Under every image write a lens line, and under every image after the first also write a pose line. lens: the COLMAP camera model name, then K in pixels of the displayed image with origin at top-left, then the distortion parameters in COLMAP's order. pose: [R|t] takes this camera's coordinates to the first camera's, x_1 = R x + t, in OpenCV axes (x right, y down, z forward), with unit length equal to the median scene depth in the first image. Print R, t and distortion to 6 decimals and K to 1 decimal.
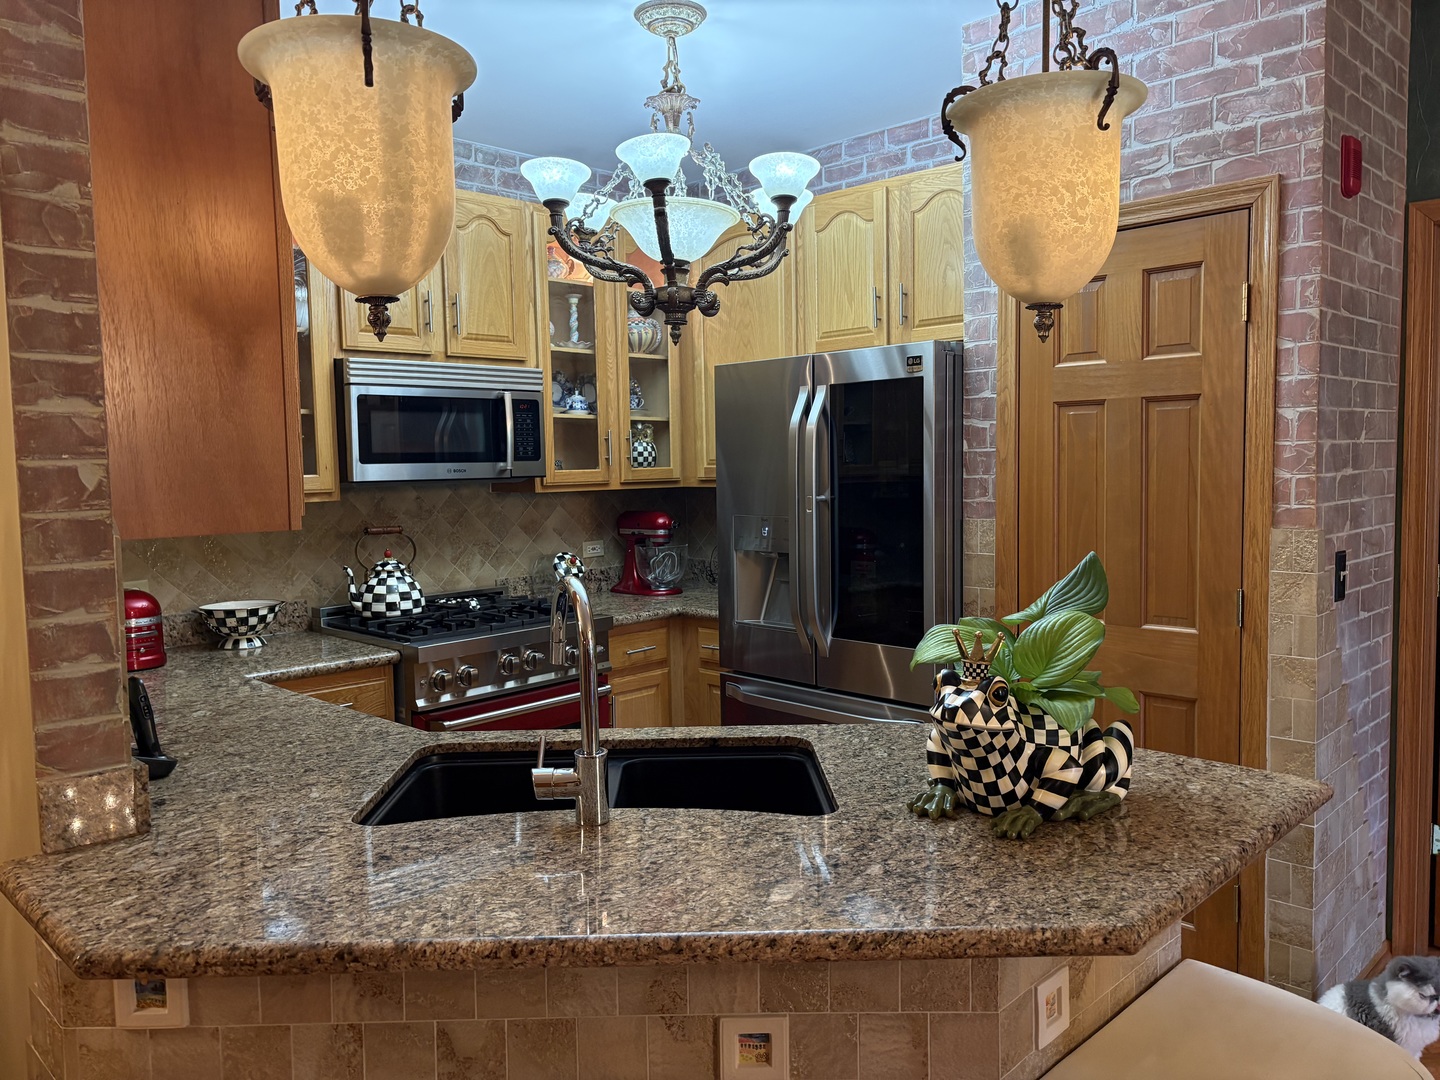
lens RADIAL K [[1082.0, 0, 719.9], [0, 1082.0, 538.2], [0, 0, 1]] dist [0.054773, -0.056621]
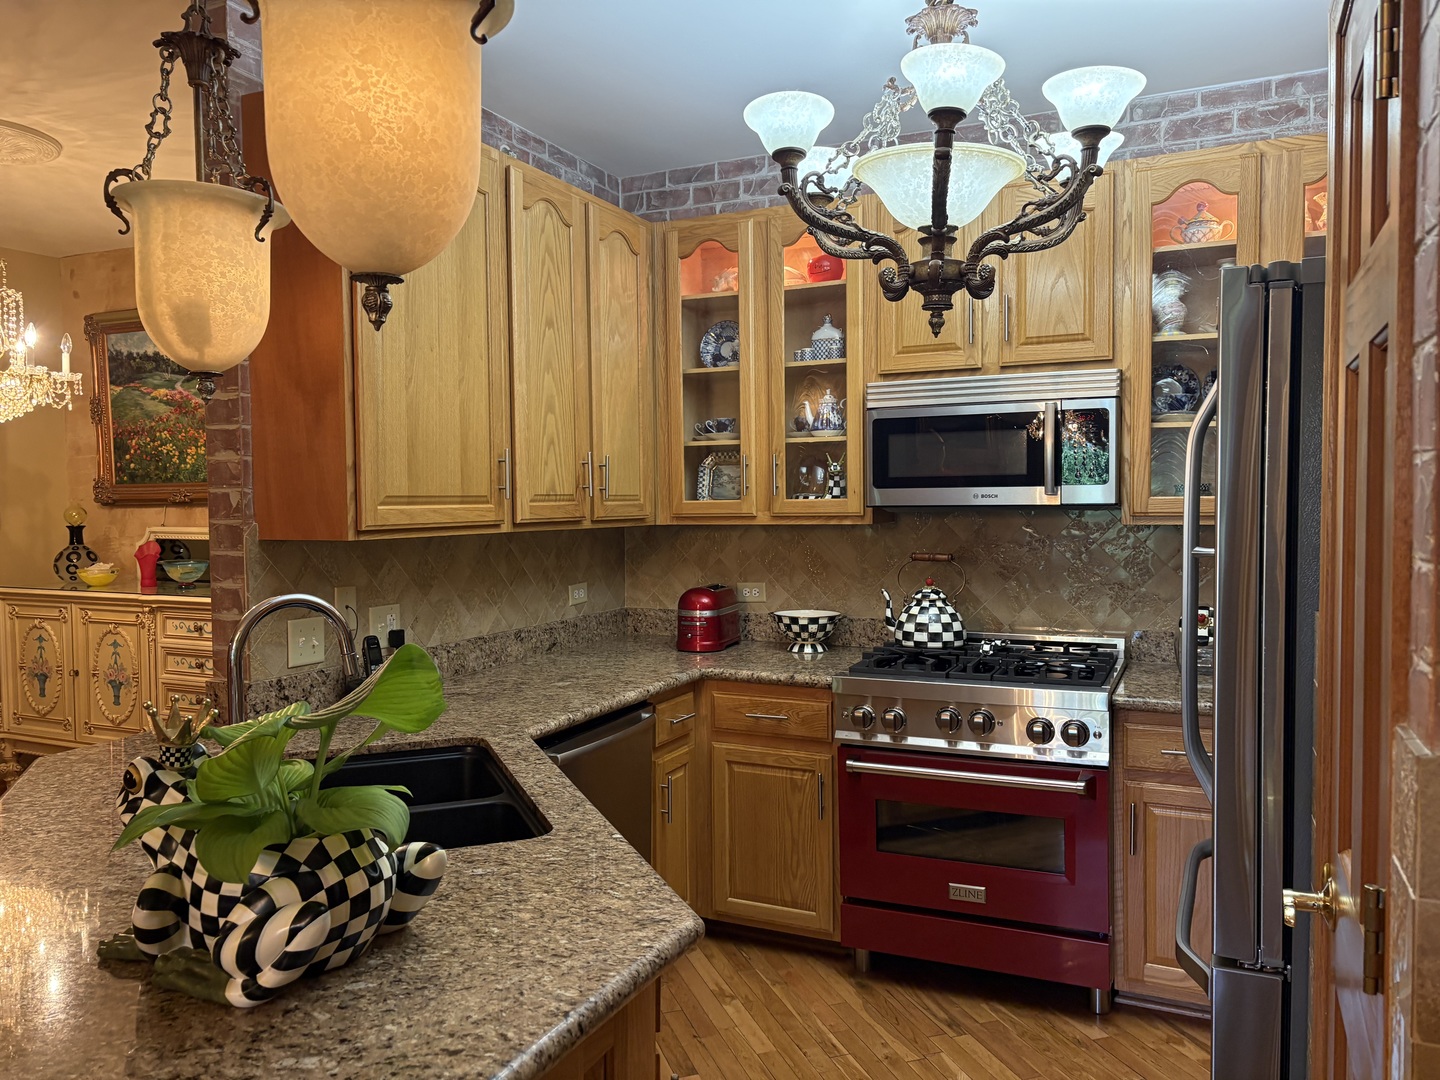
lens RADIAL K [[1082.0, 0, 711.4], [0, 1082.0, 537.3], [0, 0, 1]] dist [0.054773, -0.056621]
pose [[0.335532, 0.052494, -0.940565, 0.738228], [-0.065161, 0.997348, 0.032418, -0.060780], [0.939772, 0.050411, 0.338063, 0.699268]]
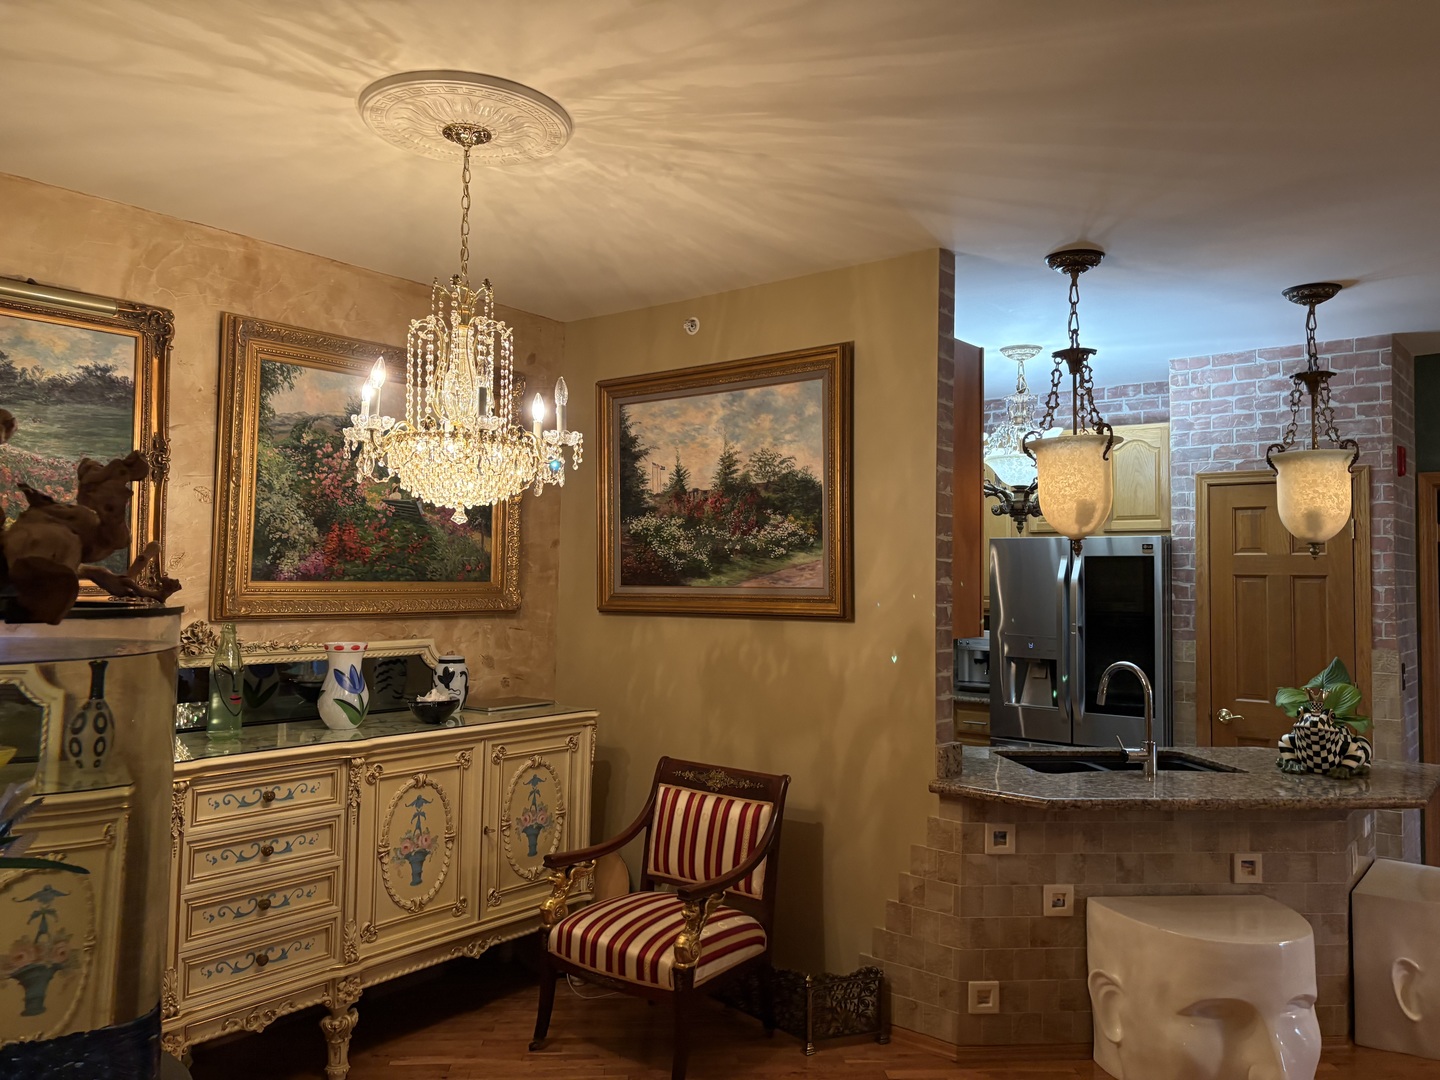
lens RADIAL K [[1082.0, 0, 717.5], [0, 1082.0, 529.1], [0, 0, 1]] dist [0.054773, -0.056621]
pose [[0.993879, 0.034666, 0.104890, -0.811085], [-0.022168, 0.992760, -0.118053, 0.032110], [-0.108223, 0.115006, 0.987452, -0.751308]]
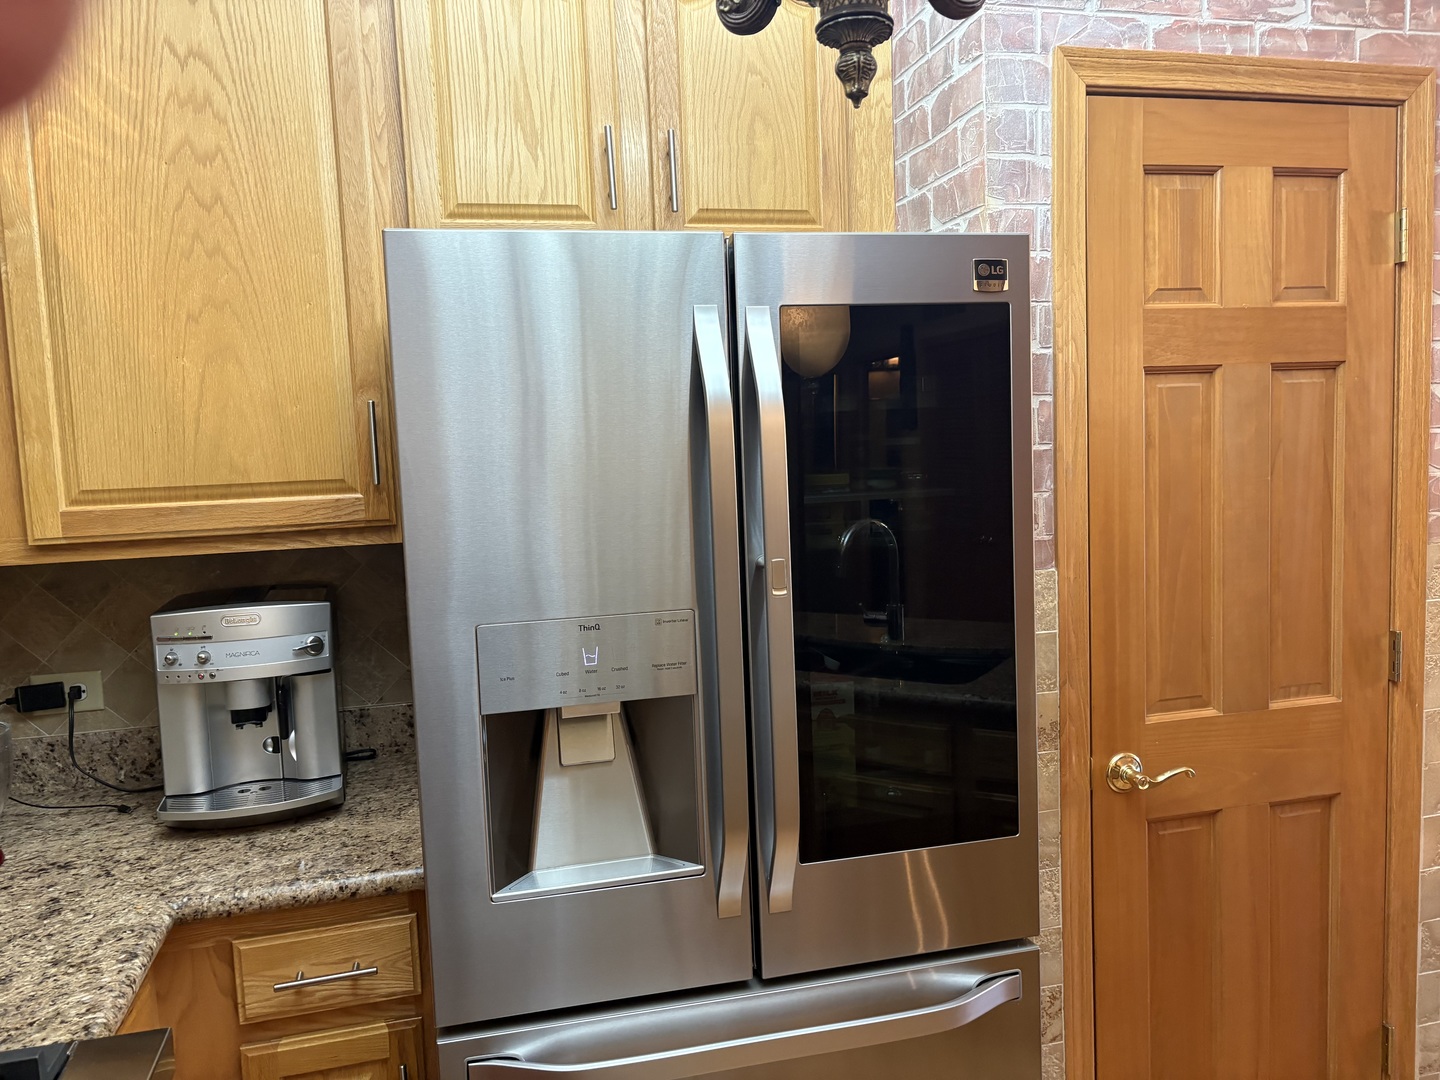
lens RADIAL K [[1082.0, 0, 726.3], [0, 1082.0, 535.7], [0, 0, 1]] dist [0.054773, -0.056621]
pose [[0.506718, -0.078139, 0.858563, -0.385673], [0.090961, 0.995171, 0.036887, -0.086577], [-0.857300, 0.059405, 0.511379, 1.029539]]
